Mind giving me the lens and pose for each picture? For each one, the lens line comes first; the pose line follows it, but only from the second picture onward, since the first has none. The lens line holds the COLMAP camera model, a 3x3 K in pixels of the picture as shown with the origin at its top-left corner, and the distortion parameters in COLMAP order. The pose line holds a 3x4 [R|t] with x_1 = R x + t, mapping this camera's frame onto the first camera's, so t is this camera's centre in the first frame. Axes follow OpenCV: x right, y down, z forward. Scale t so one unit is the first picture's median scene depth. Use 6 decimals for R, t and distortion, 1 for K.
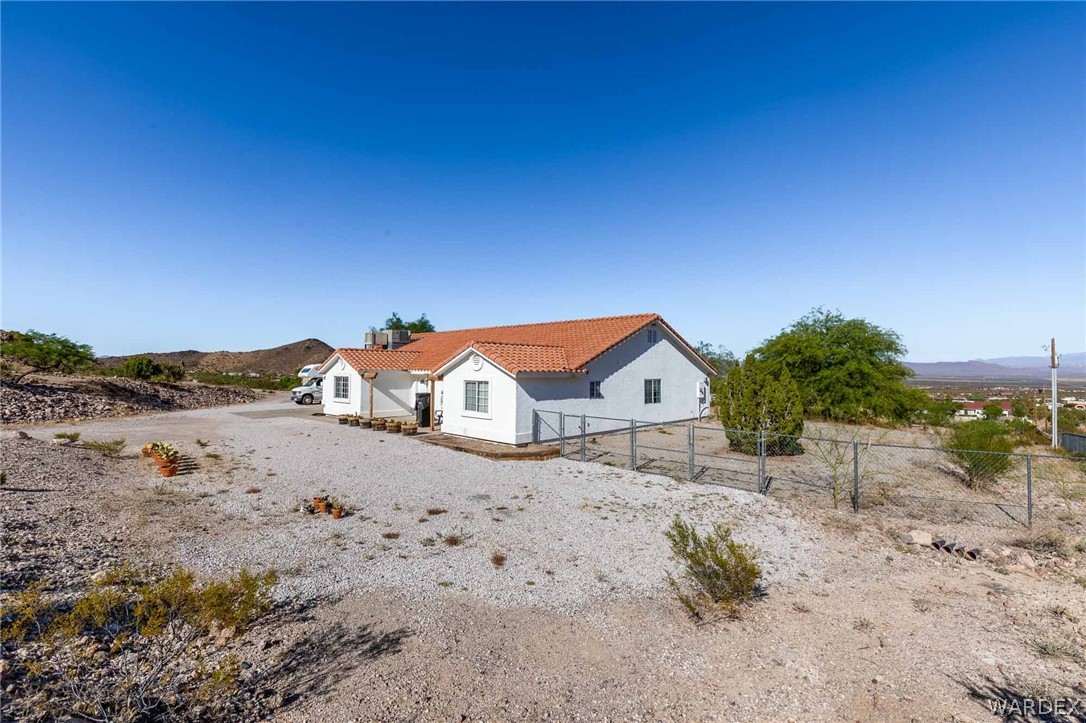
lens RADIAL K [[475.3, 0, 543.0], [0, 475.3, 361.0], [0, 0, 1]] dist [0.004458, -0.000117]
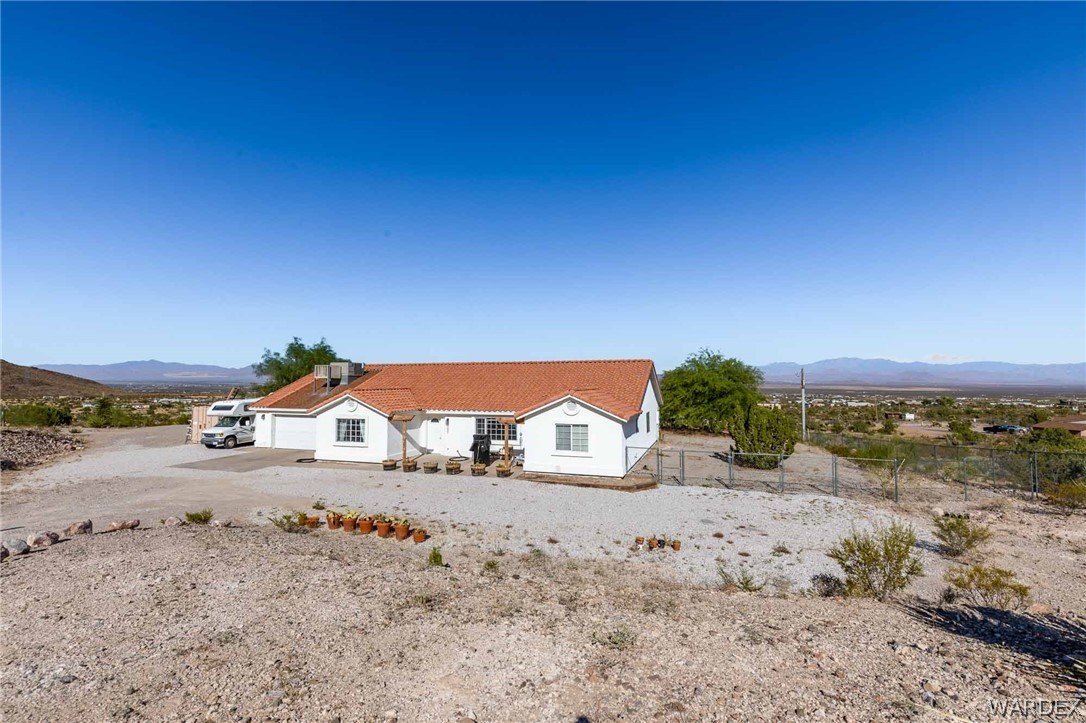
lens RADIAL K [[475.3, 0, 543.3], [0, 475.3, 361.1], [0, 0, 1]] dist [0.004458, -0.000117]
pose [[0.914405, 0.007802, 0.404725, -0.480698], [0.003782, 0.999606, -0.027813, -0.056935], [-0.404782, 0.026962, 0.914016, -0.022878]]
